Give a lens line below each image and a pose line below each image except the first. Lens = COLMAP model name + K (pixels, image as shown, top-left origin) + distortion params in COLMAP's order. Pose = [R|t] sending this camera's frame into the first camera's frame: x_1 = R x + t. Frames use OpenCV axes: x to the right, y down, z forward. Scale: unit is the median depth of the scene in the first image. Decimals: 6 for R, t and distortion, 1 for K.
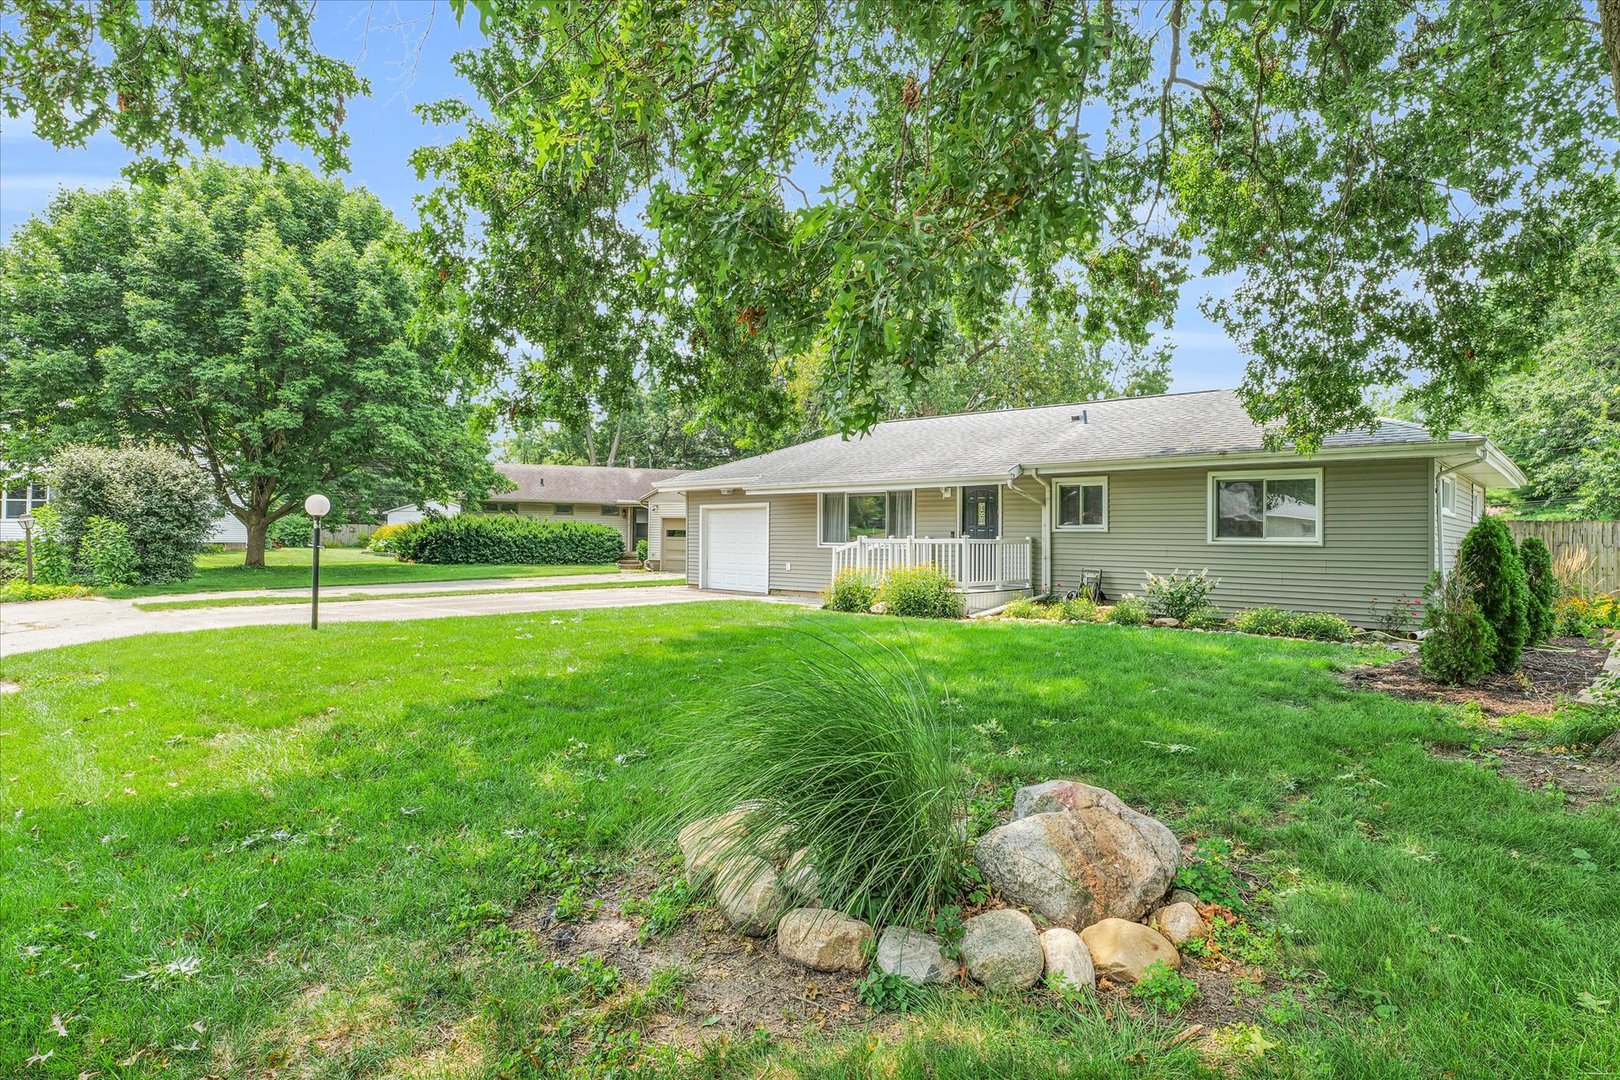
lens RADIAL K [[763.1, 0, 810.0], [0, 763.1, 540.0], [0, 0, 1]] dist [-0.000262, -0.000191]
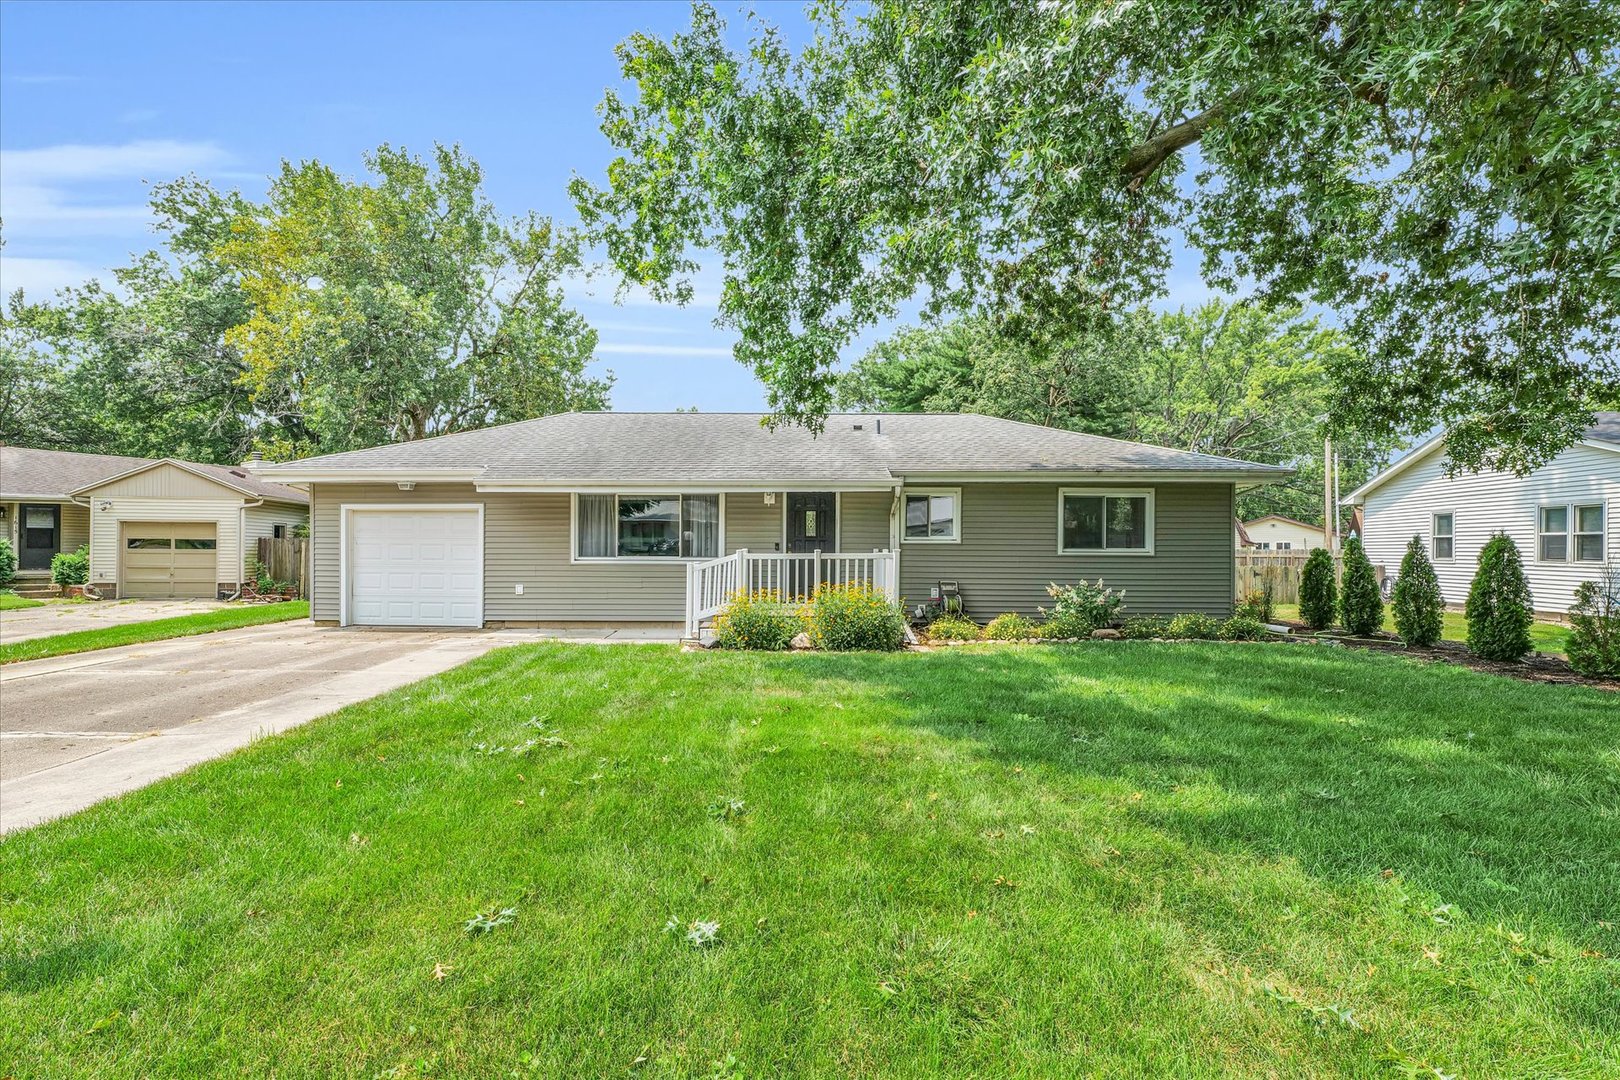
lens RADIAL K [[763.1, 0, 810.0], [0, 763.1, 540.0], [0, 0, 1]] dist [-0.000262, -0.000191]
pose [[0.813395, -0.002282, 0.581707, -0.236299], [0.007278, 0.999954, -0.006254, -0.008224], [-0.581666, 0.009320, 0.813374, 0.220703]]
